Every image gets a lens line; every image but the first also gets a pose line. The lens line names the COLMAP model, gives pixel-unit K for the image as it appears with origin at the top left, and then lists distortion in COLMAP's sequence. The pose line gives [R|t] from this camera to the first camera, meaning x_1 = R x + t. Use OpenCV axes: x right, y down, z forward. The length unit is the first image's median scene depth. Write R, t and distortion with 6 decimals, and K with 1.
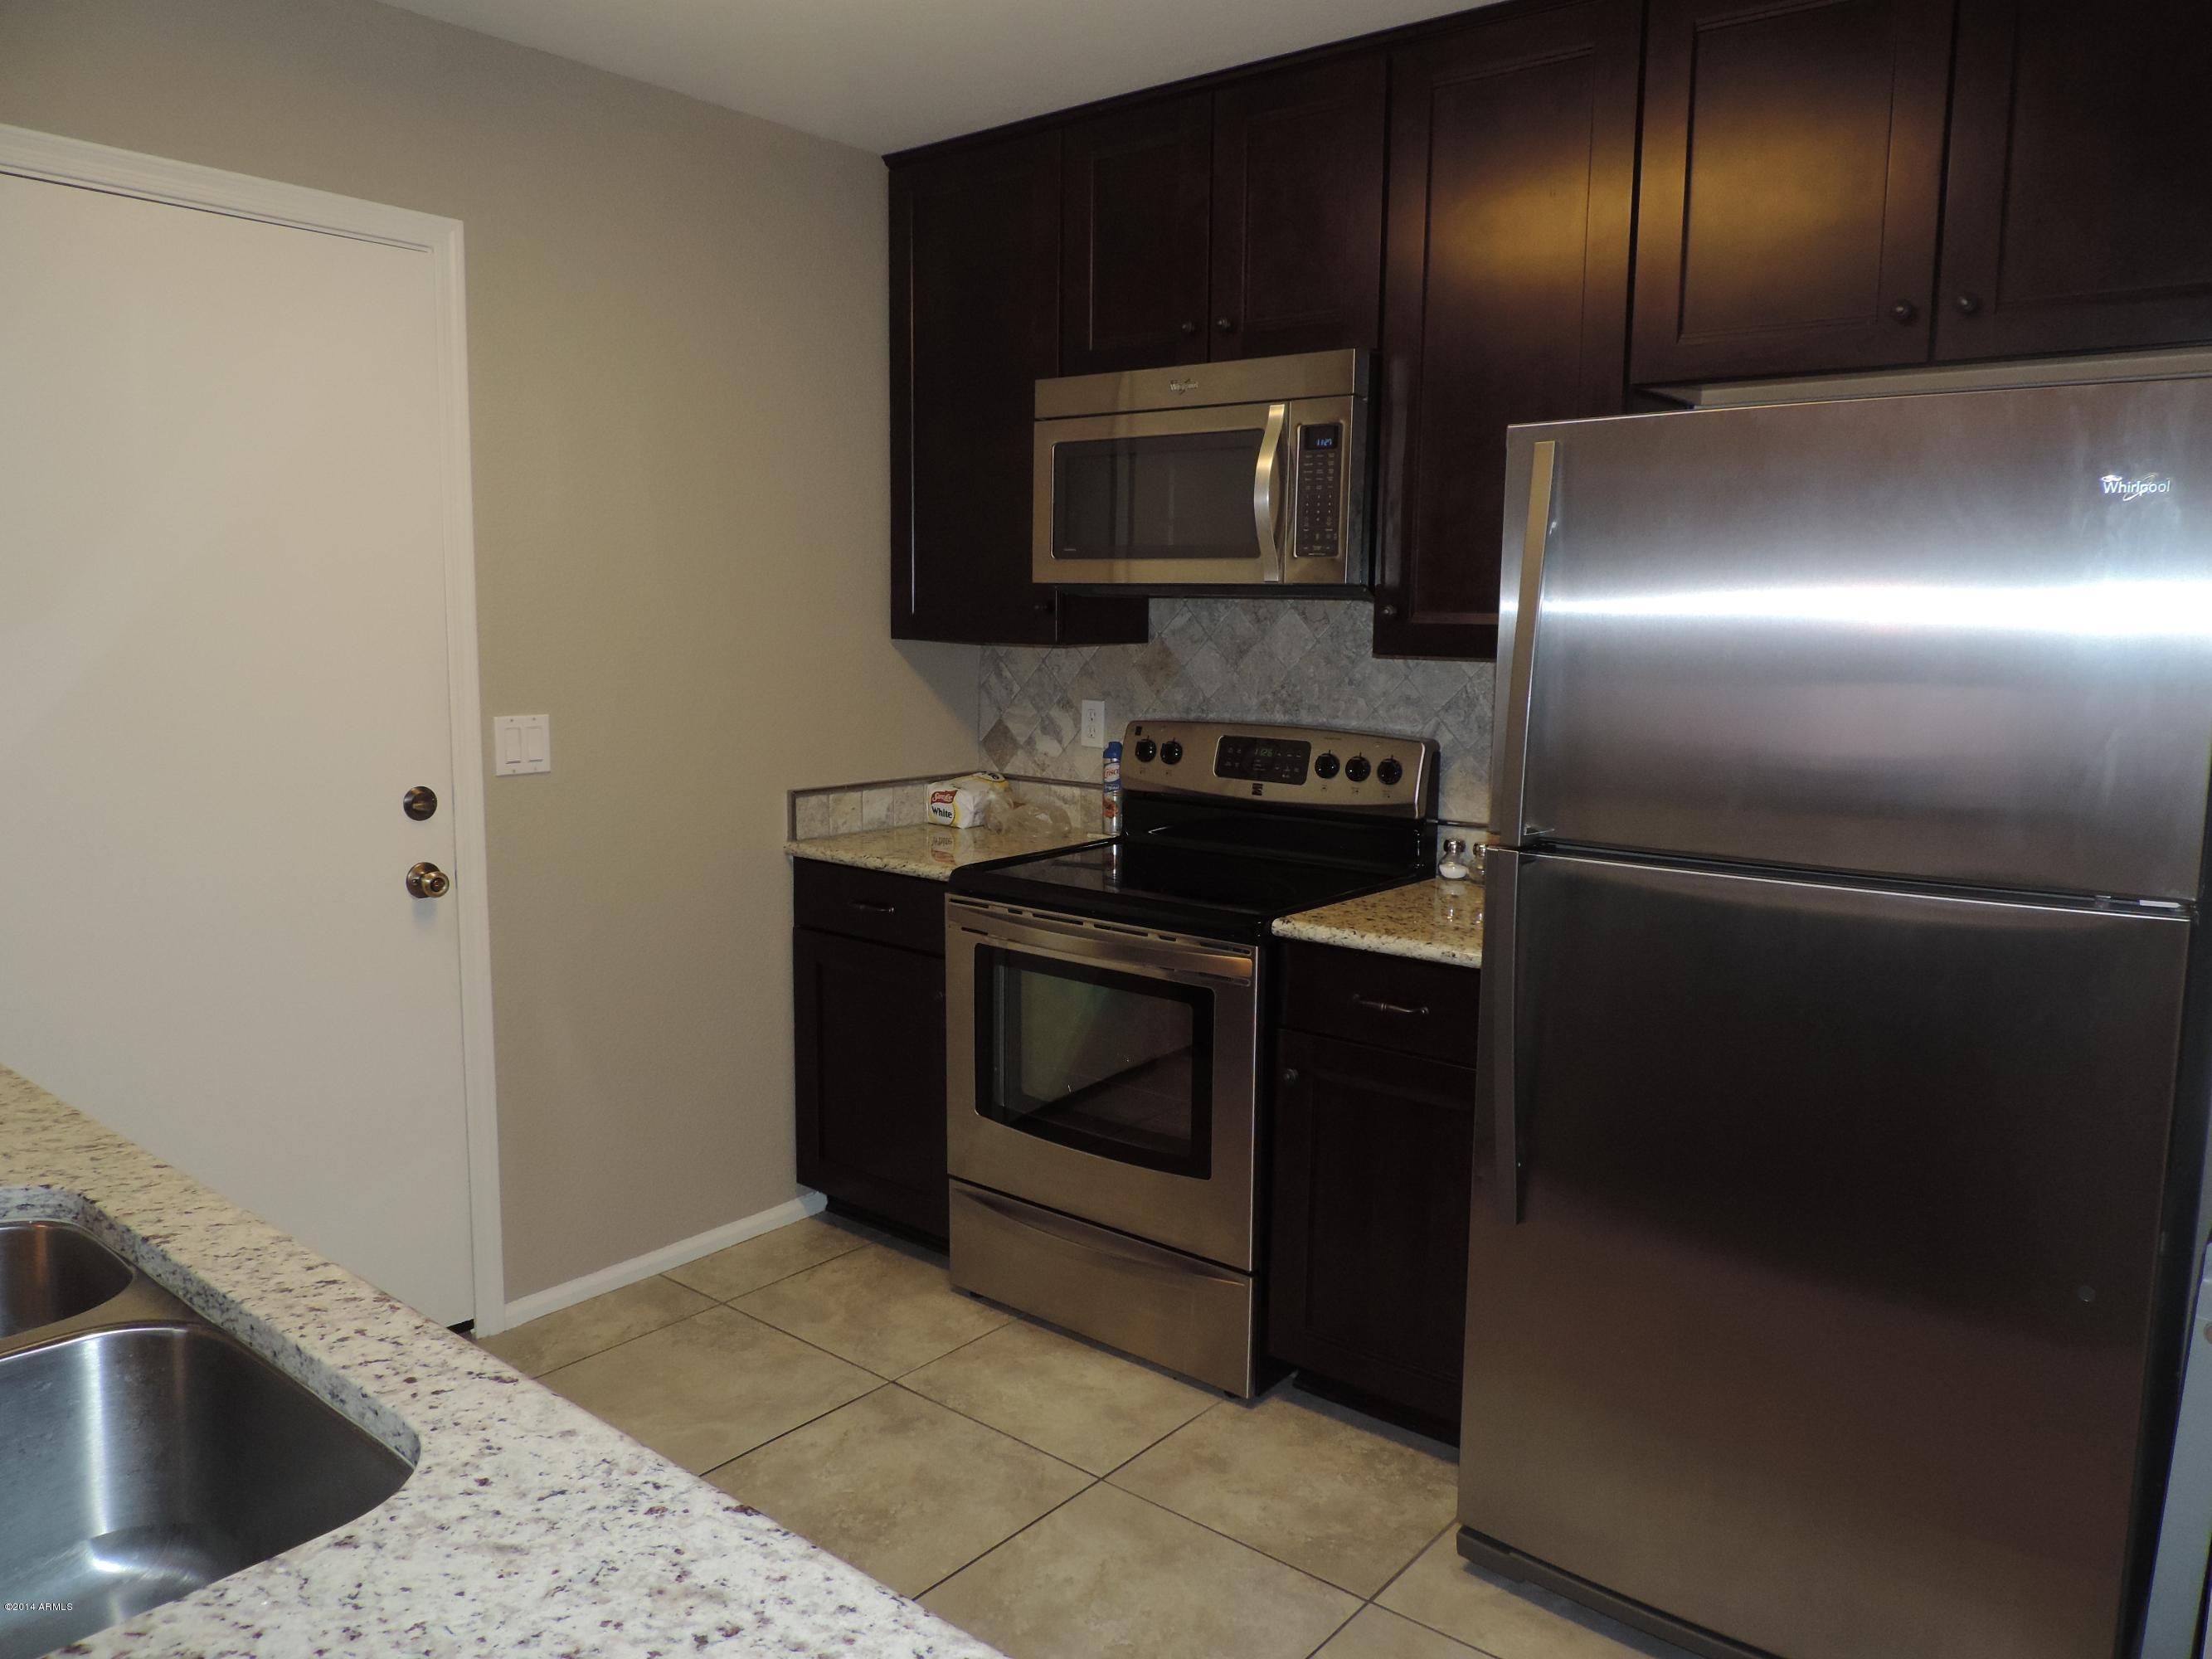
lens RADIAL K [[1556.4, 0, 1106.1], [0, 1556.4, 824.6], [0, 0, 1]] dist [-0.020550, 0.003242]
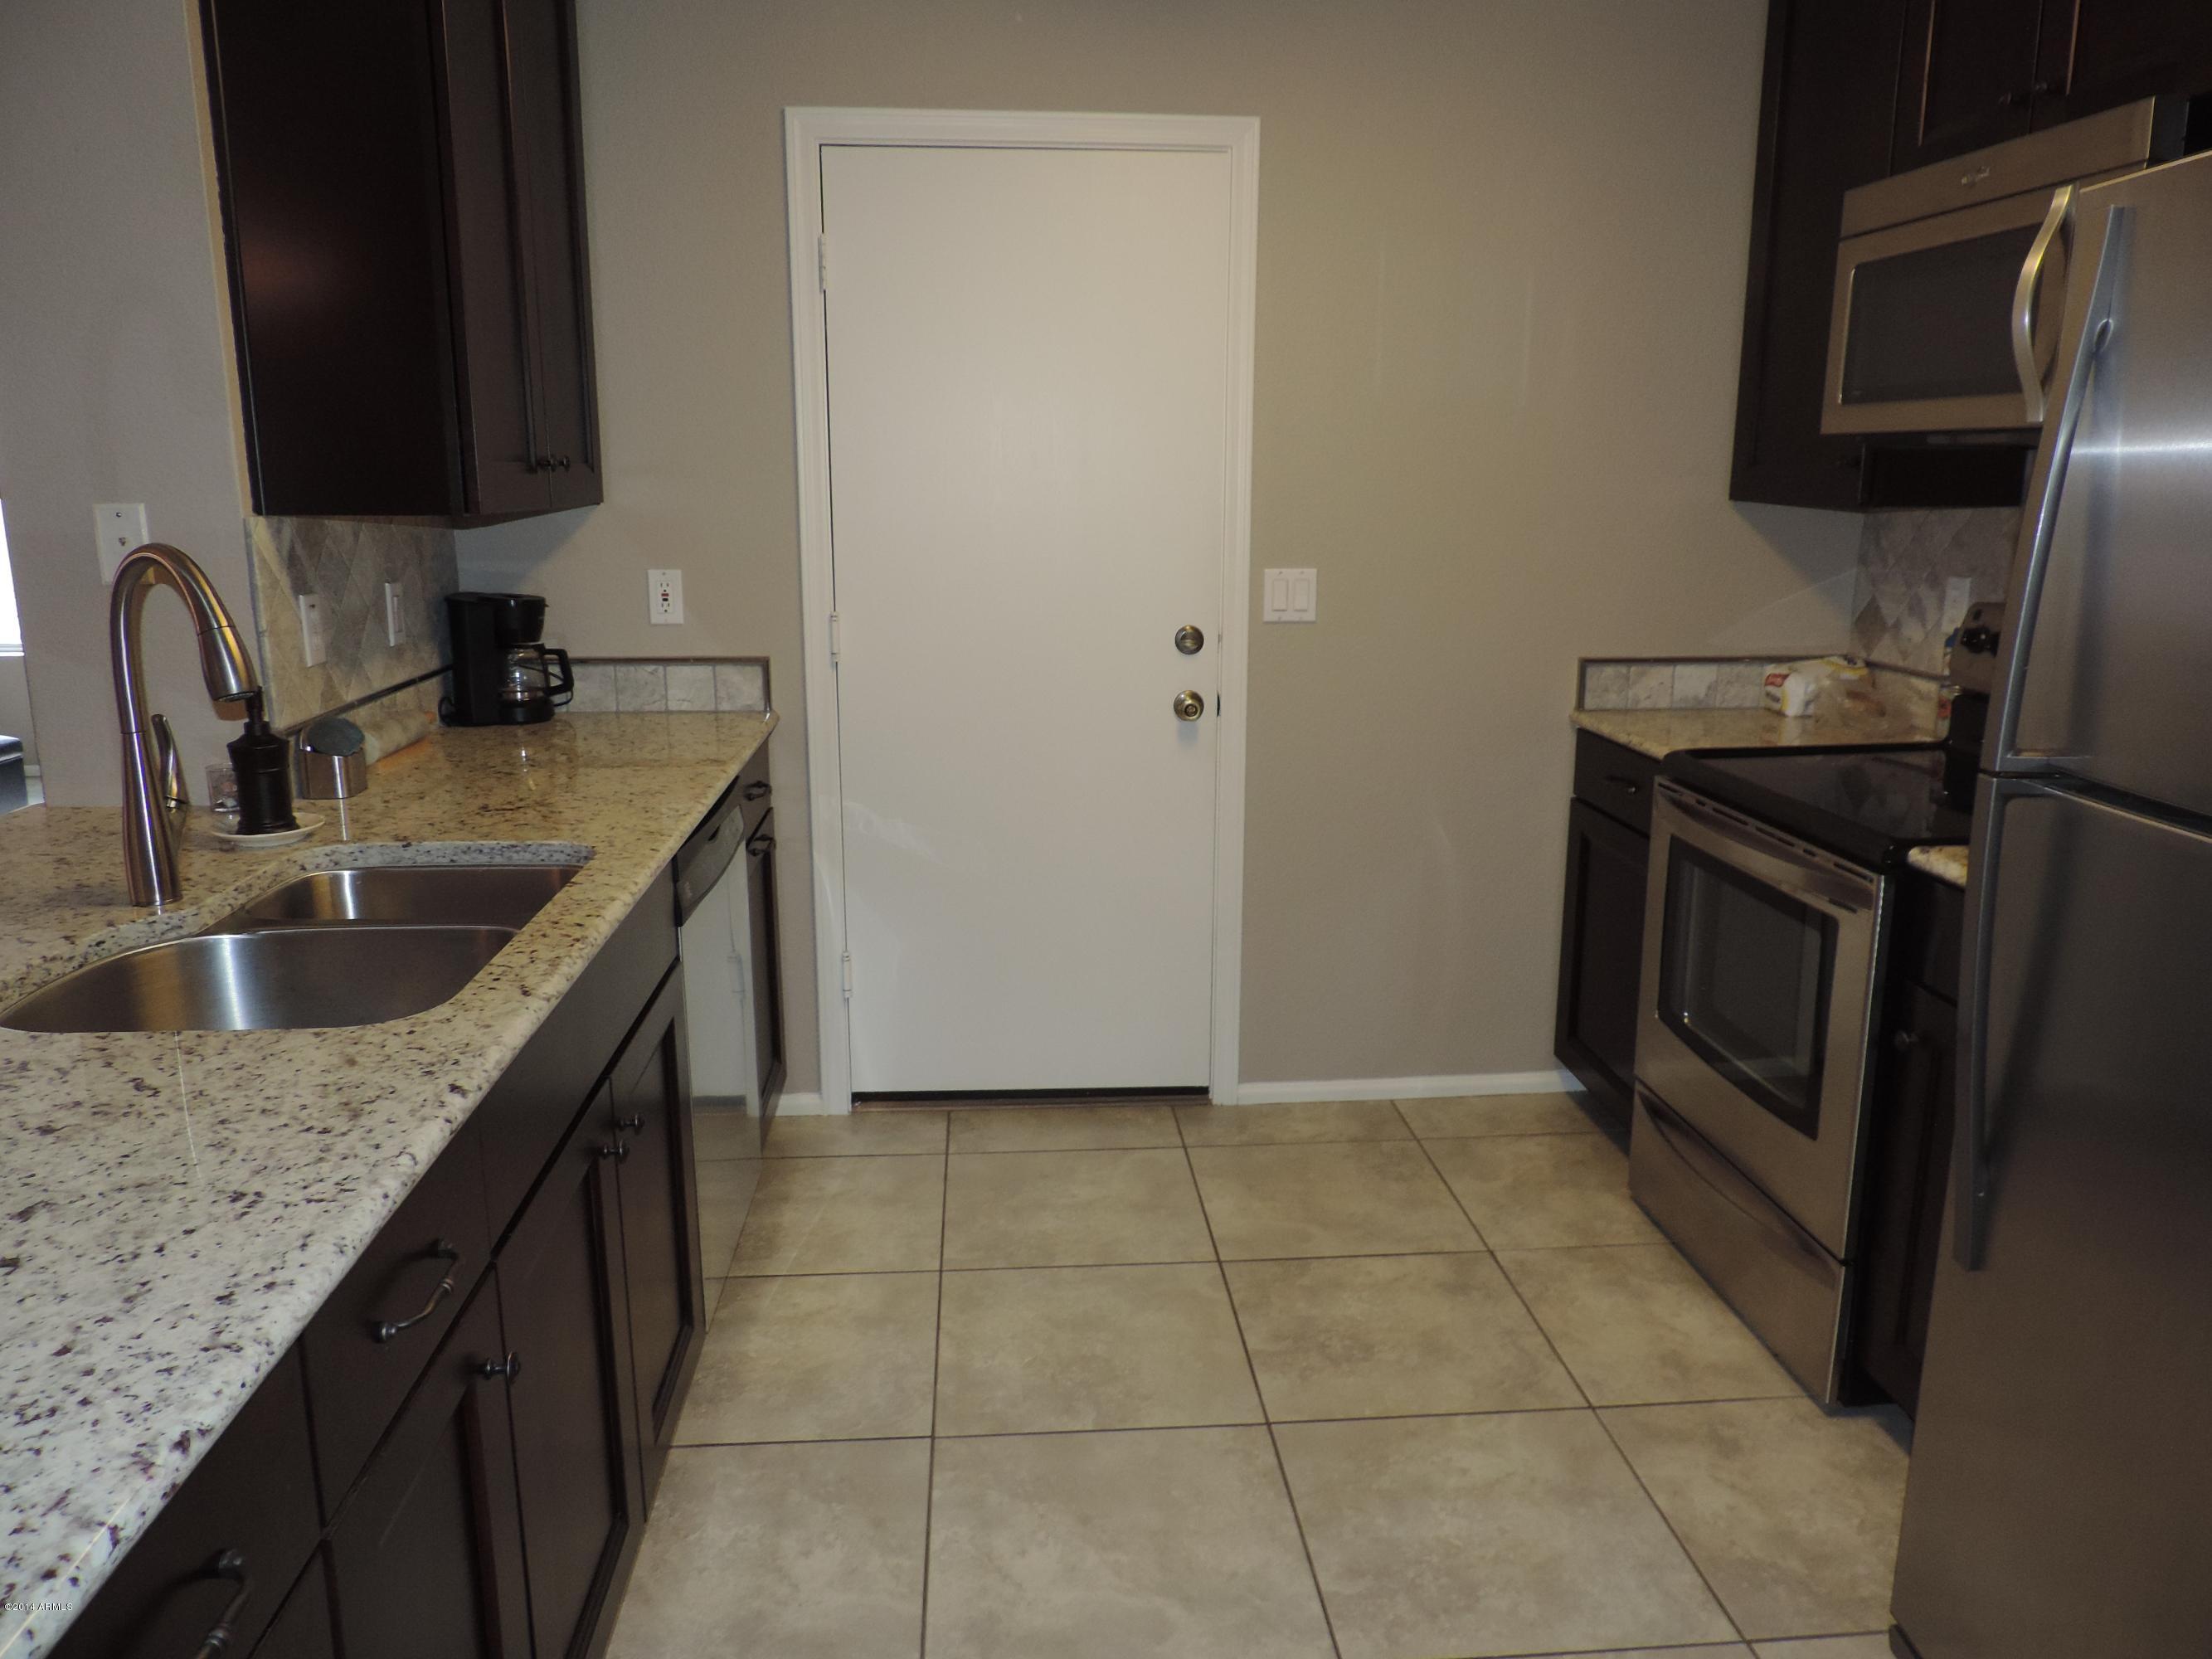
lens RADIAL K [[1556.4, 0, 1107.2], [0, 1556.4, 817.1], [0, 0, 1]] dist [-0.020550, 0.003242]
pose [[0.698600, 0.140011, -0.701681, 0.320933], [-0.087825, 0.990032, 0.110108, -0.004920], [0.710102, -0.015297, 0.703932, 0.116184]]
